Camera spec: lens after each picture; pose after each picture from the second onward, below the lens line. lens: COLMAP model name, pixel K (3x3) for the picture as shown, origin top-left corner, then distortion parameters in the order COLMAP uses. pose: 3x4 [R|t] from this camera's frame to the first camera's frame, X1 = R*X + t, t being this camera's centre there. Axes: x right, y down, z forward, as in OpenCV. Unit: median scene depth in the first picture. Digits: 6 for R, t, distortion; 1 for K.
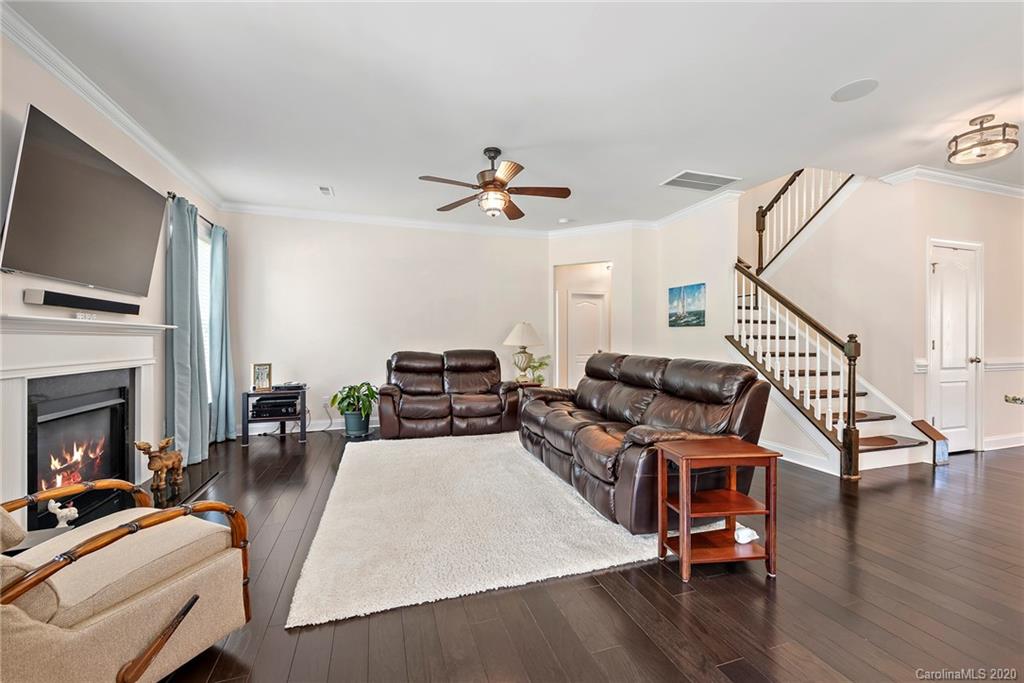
lens RADIAL K [[424.2, 0, 513.5], [0, 424.2, 341.1], [0, 0, 1]] dist [0.000562, 0.000095]
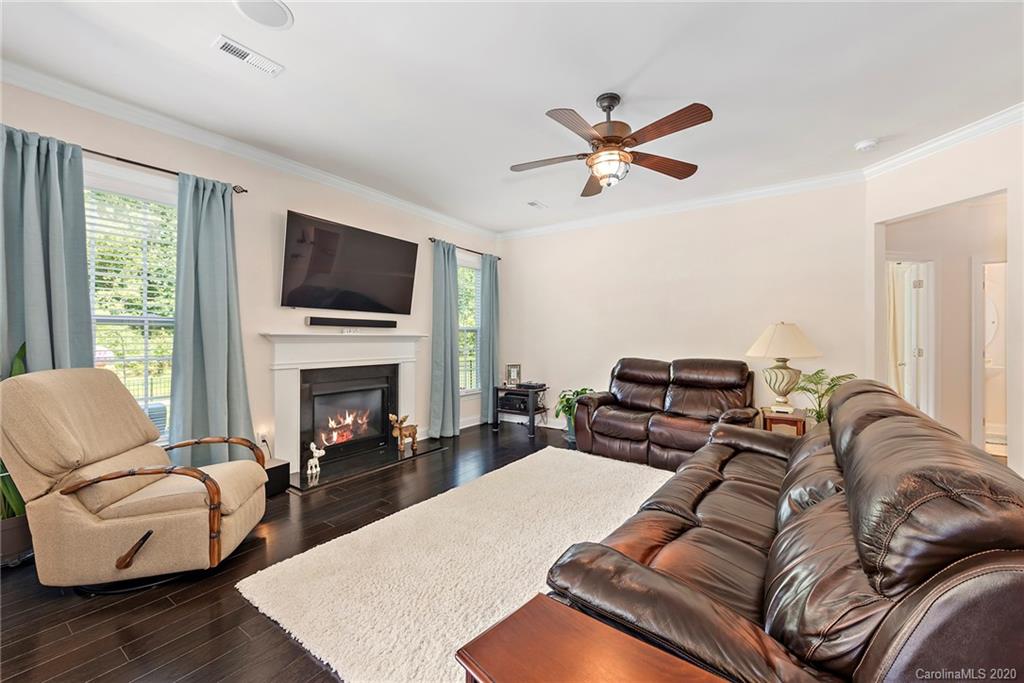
lens RADIAL K [[401.6, 0, 518.7], [0, 401.6, 342.0], [0, 0, 1]] dist [0.018535, -0.010828]
pose [[0.622454, 0.013264, -0.782544, 0.299379], [-0.002845, 0.999888, 0.014684, -0.024035], [0.782652, -0.006914, 0.622422, 0.327030]]
